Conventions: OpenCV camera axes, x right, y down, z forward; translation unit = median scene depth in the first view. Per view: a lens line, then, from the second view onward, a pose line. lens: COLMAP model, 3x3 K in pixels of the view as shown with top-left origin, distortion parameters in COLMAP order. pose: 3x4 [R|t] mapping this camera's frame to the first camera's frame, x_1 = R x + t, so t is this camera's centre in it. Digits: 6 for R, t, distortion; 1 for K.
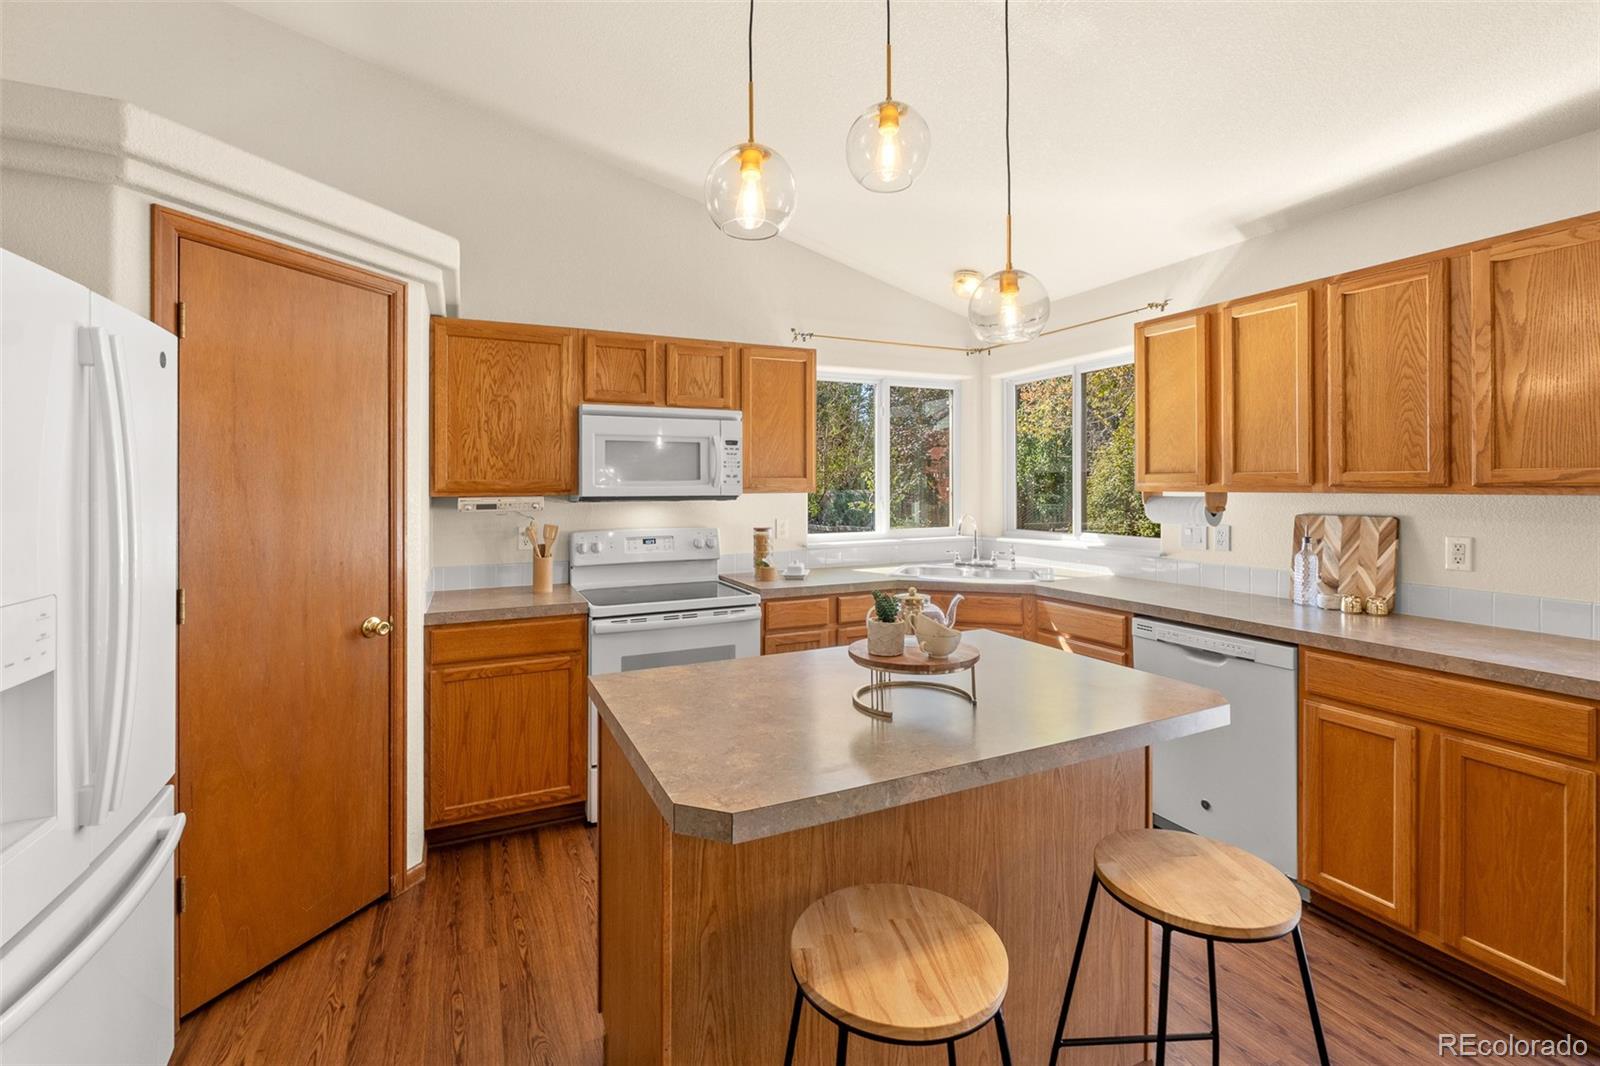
lens RADIAL K [[689.9, 0, 789.2], [0, 689.9, 489.0], [0, 0, 1]] dist [-0.011574, -0.000166]
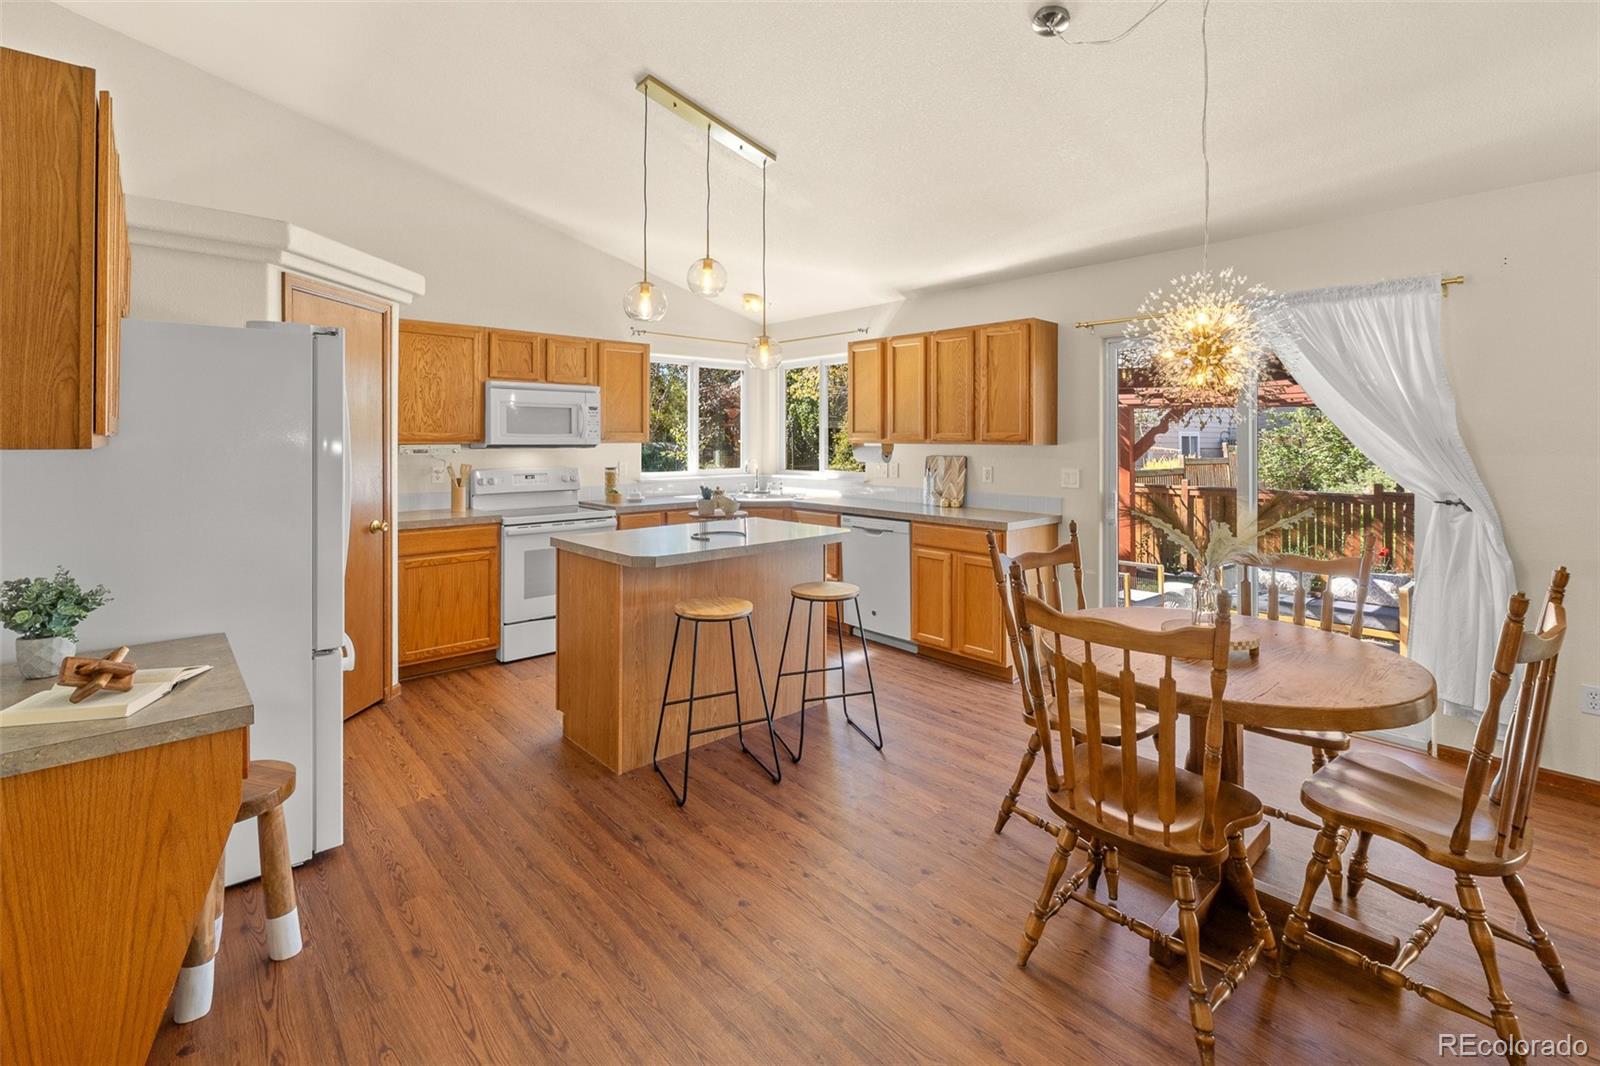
lens RADIAL K [[702.3, 0, 794.5], [0, 702.3, 443.0], [0, 0, 1]] dist [0.000091, -0.000053]
pose [[0.956059, 0.004886, 0.293133, -0.124127], [-0.005576, 0.999983, 0.001517, 0.001849], [-0.293121, -0.003085, 0.956070, -0.610763]]
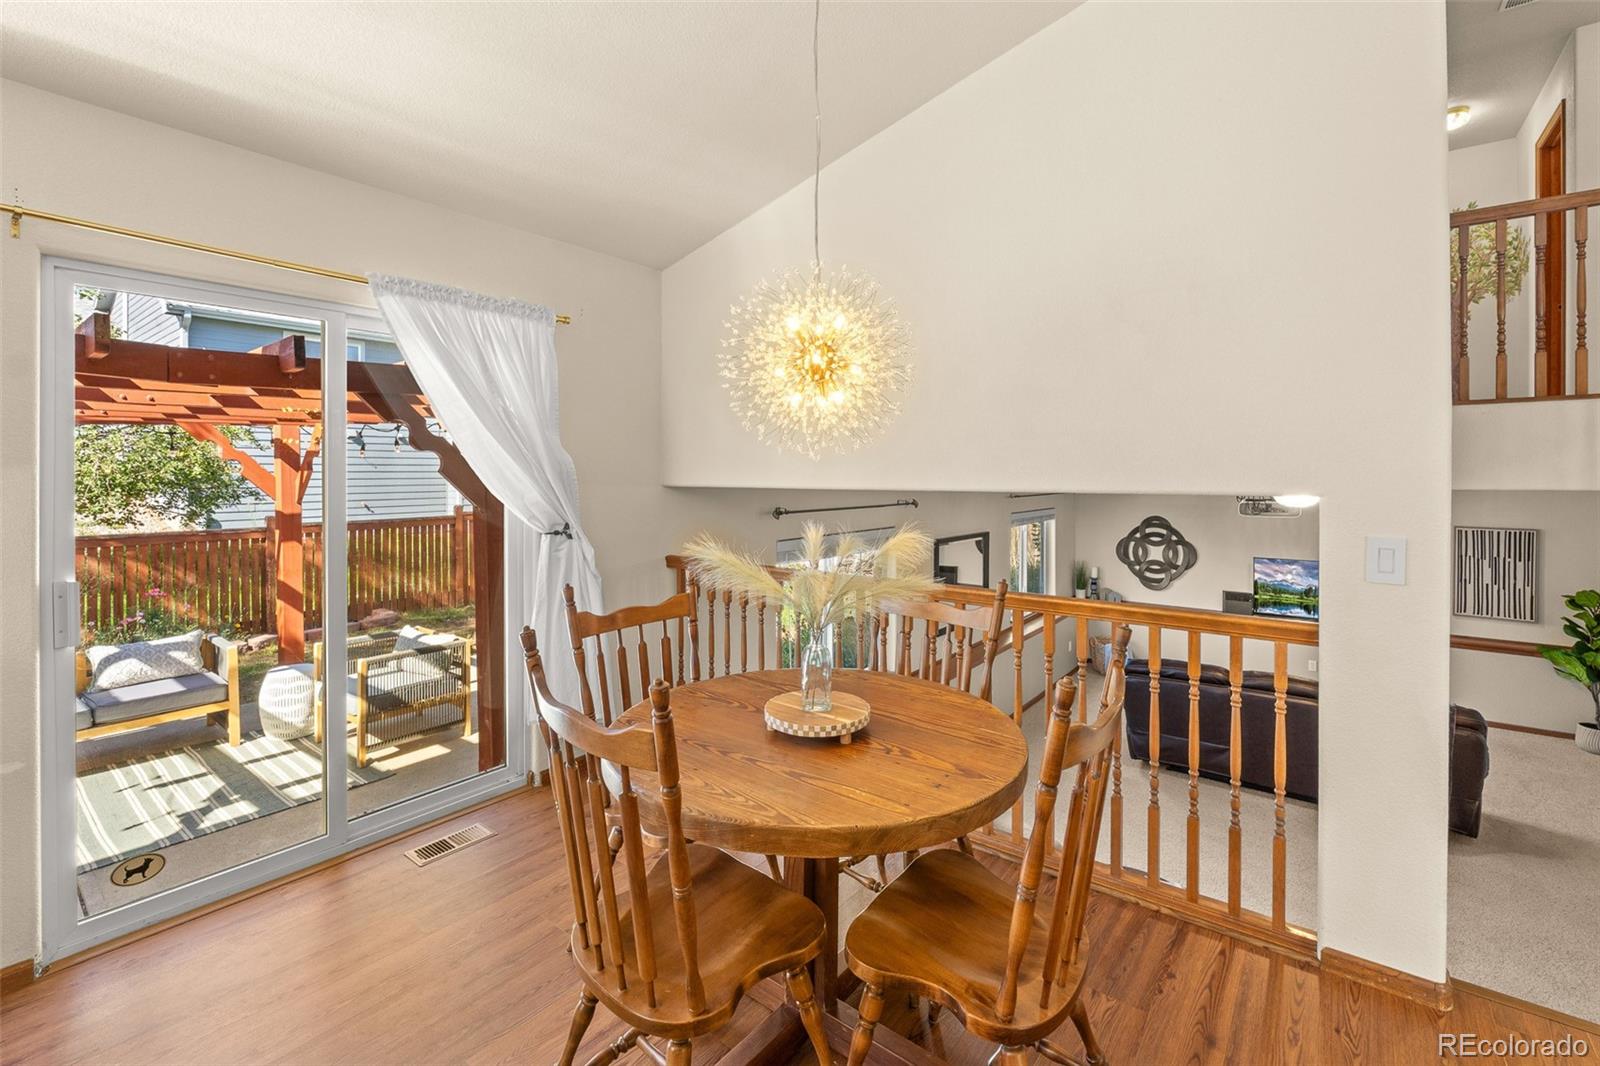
lens RADIAL K [[694.6, 0, 797.2], [0, 694.6, 473.6], [0, 0, 1]] dist [-0.000221, -0.000128]
pose [[-0.453139, 0.003976, 0.891431, -0.013929], [0.004067, 0.999989, -0.002393, -0.000505], [-0.891431, 0.002541, -0.453150, 0.211564]]
